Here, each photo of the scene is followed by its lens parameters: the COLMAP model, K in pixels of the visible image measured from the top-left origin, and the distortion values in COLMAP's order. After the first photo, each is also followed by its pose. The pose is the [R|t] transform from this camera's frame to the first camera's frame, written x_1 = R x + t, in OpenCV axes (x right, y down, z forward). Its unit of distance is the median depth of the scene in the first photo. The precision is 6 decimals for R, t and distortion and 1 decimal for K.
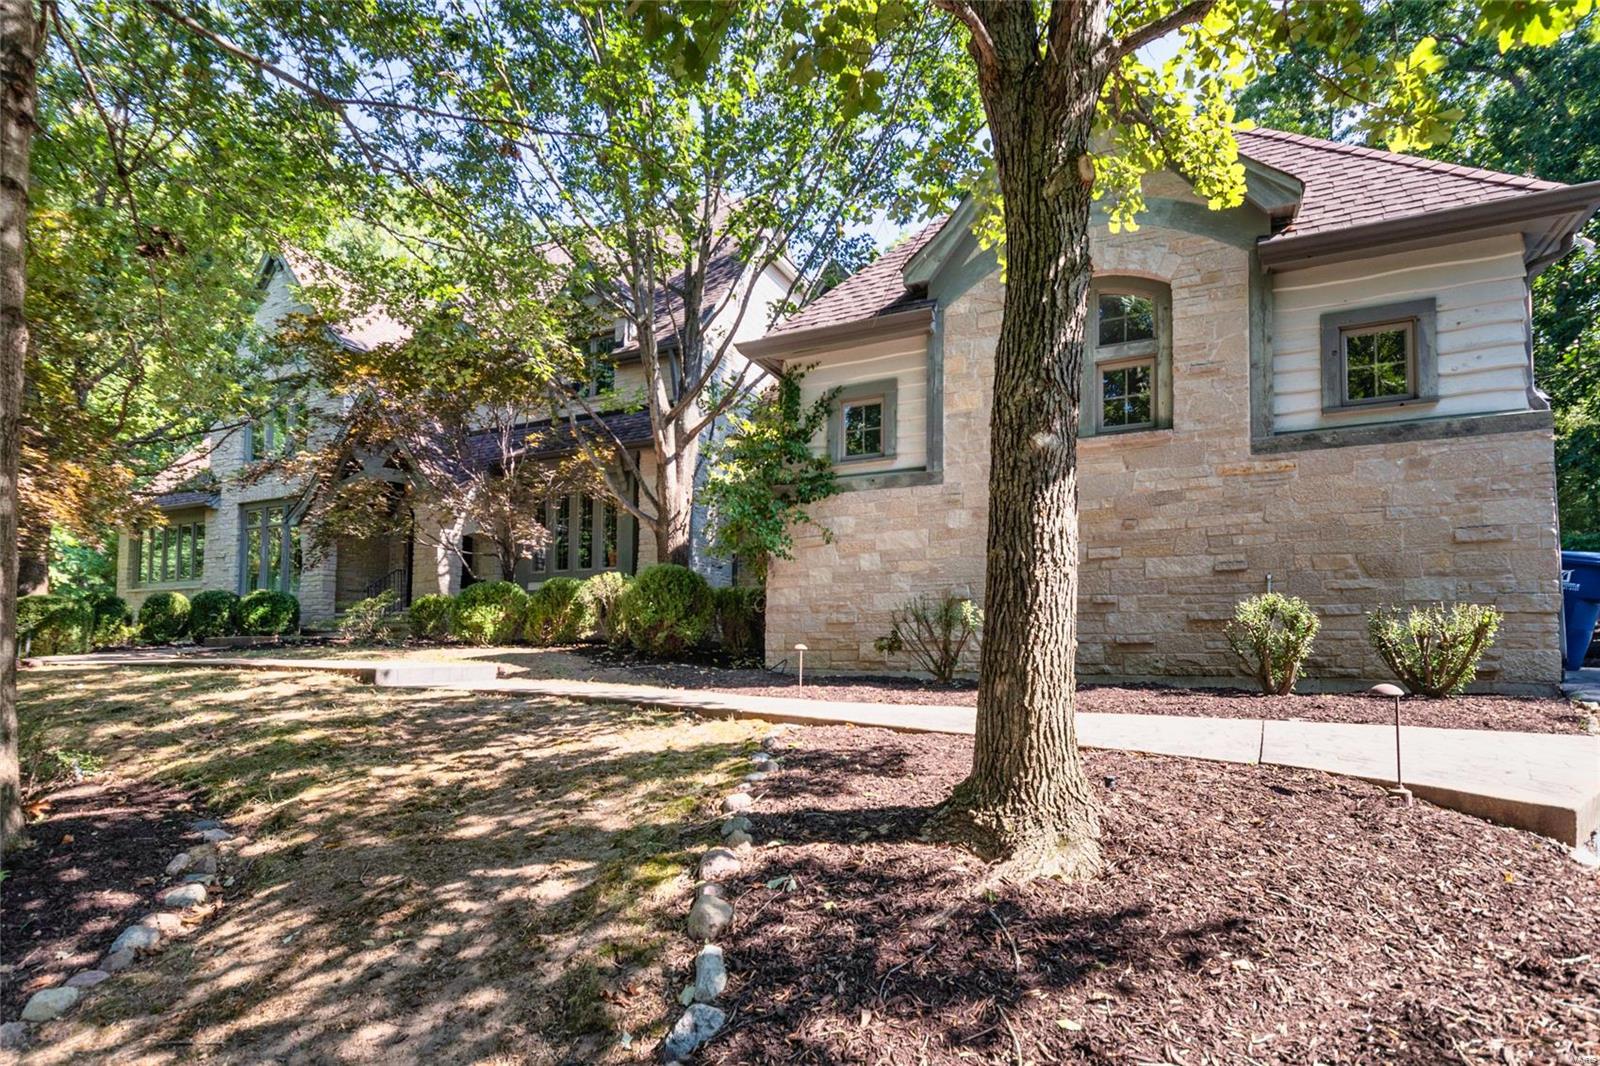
lens RADIAL K [[722.8, 0, 801.8], [0, 722.8, 527.7], [0, 0, 1]] dist [0.003615, -0.000788]
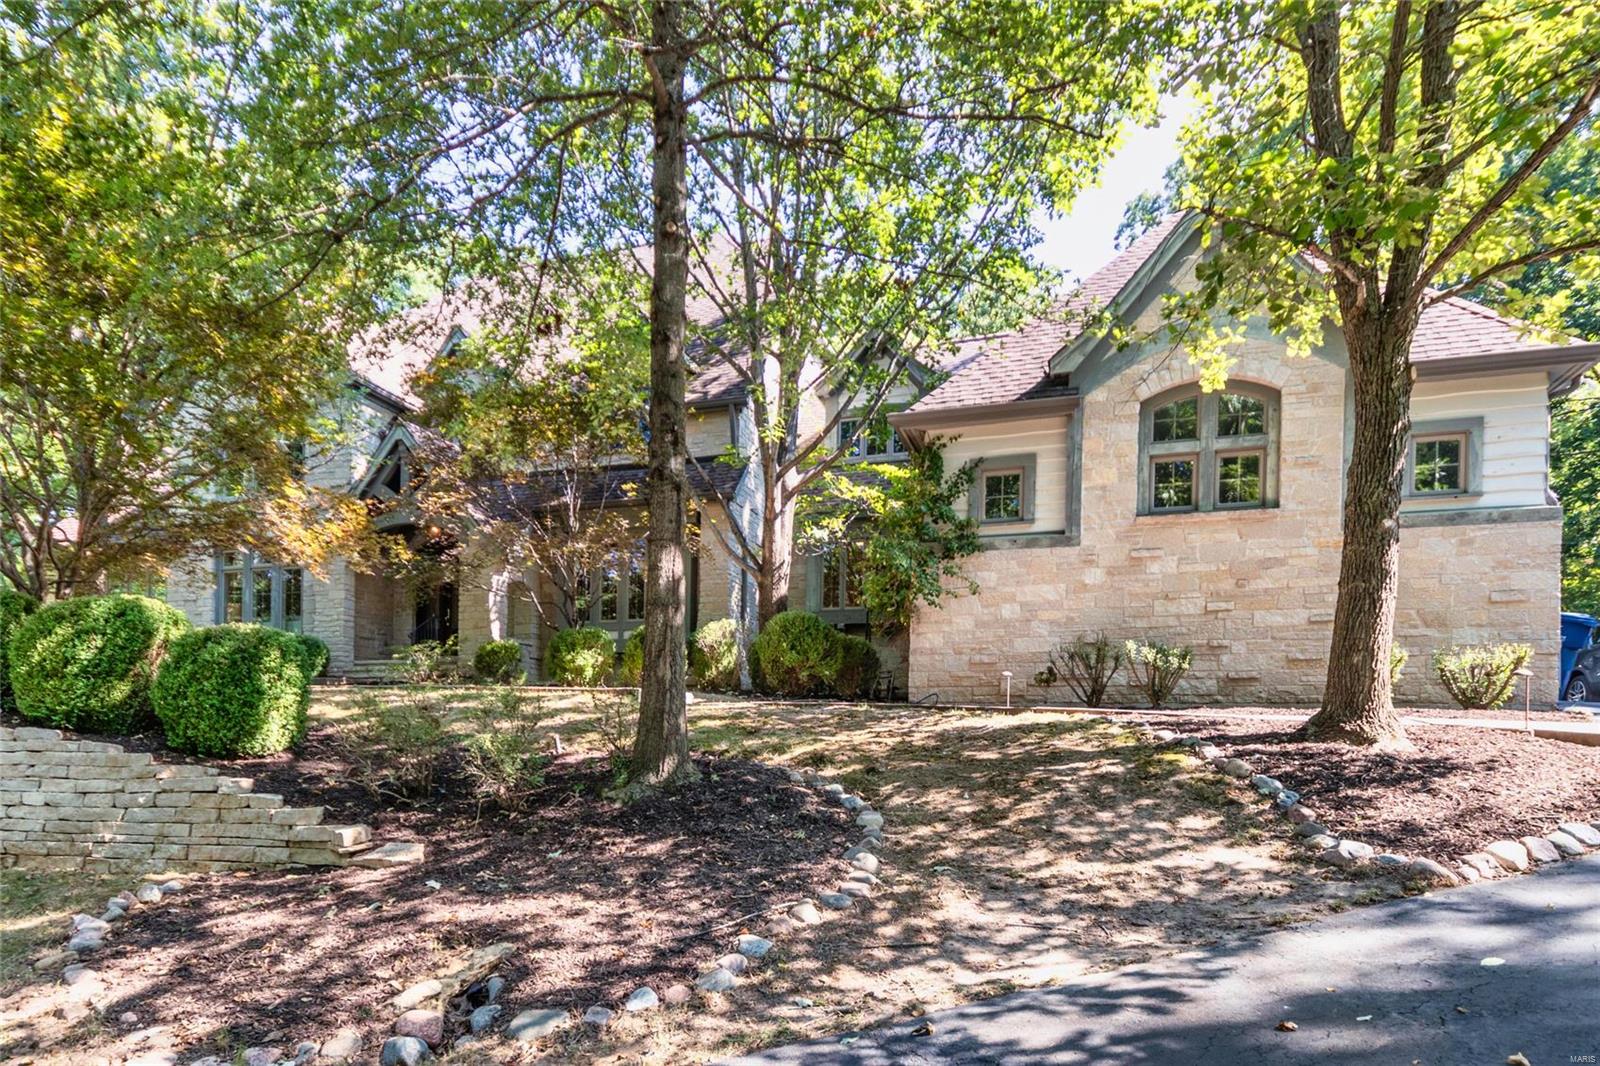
lens RADIAL K [[753.6, 0, 850.6], [0, 753.6, 616.1], [0, 0, 1]] dist [0.000309, -0.000160]
pose [[0.994163, 0.023158, 0.105370, -0.455861], [-0.026954, 0.999033, 0.034747, 0.031851], [-0.104463, -0.037384, 0.993826, -0.286713]]
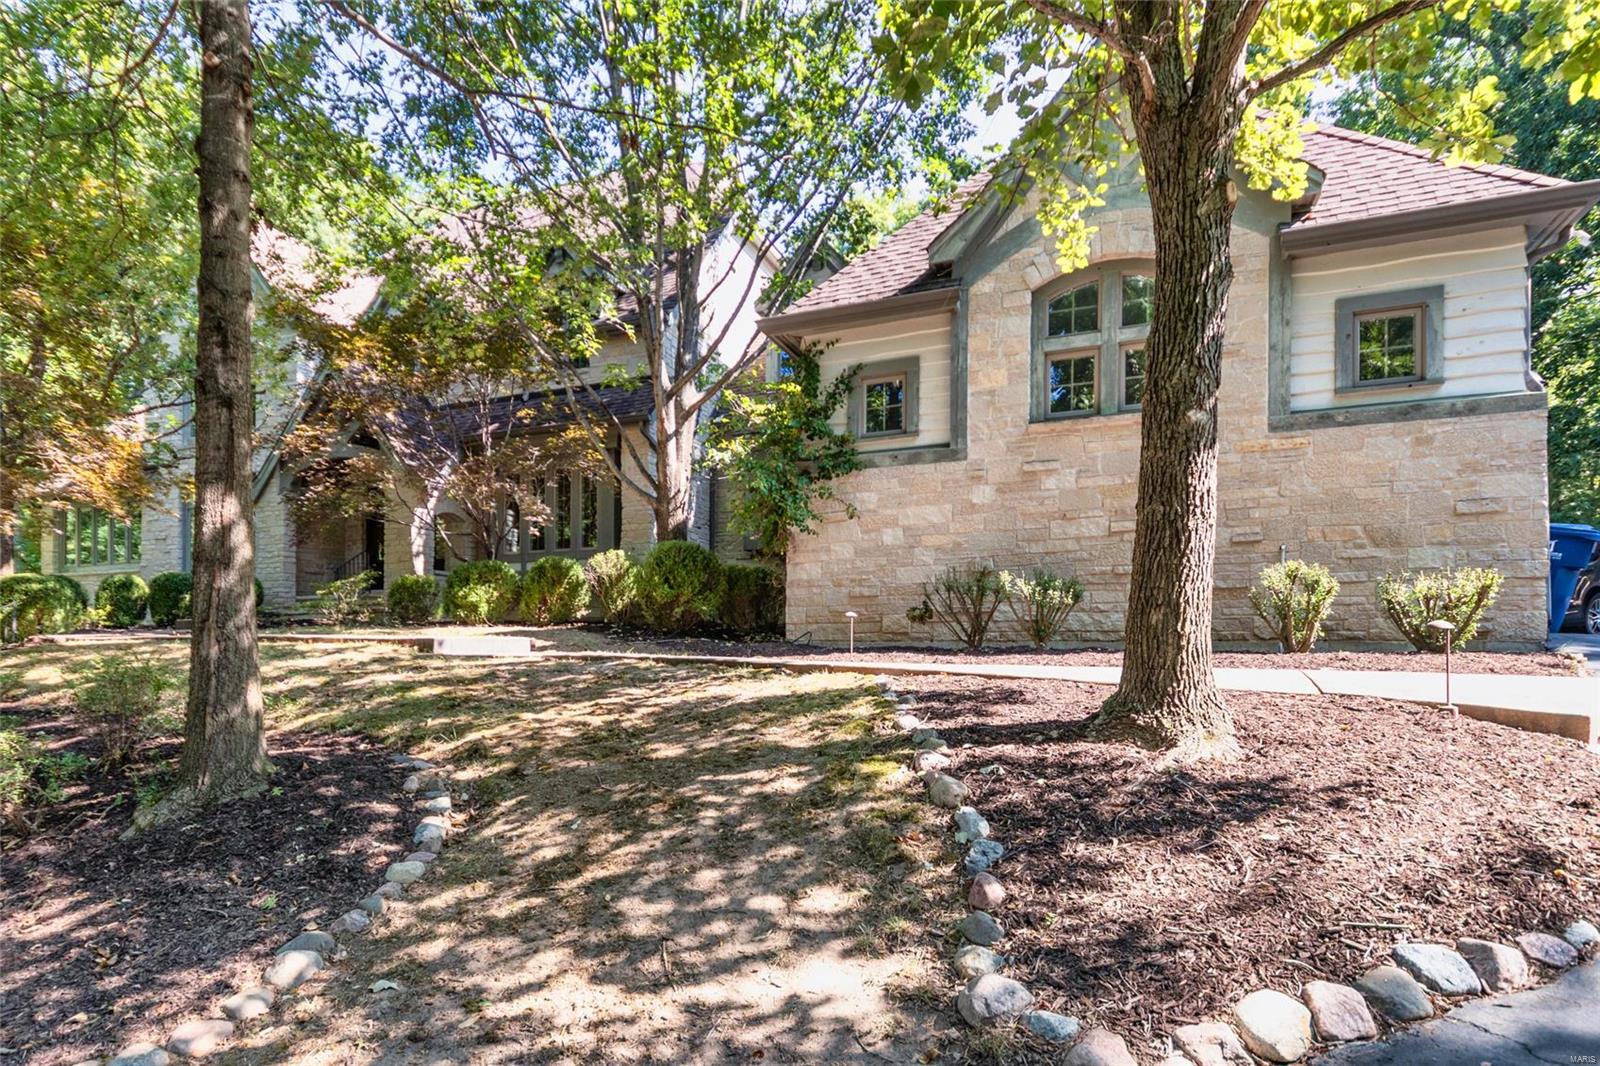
lens RADIAL K [[753.6, 0, 785.4], [0, 753.6, 538.1], [0, 0, 1]] dist [0.000309, -0.000160]
pose [[0.999315, -0.001531, 0.036987, -0.153658], [0.000127, 0.999280, 0.037939, 0.014116], [-0.037018, -0.037908, 0.998595, -0.098019]]
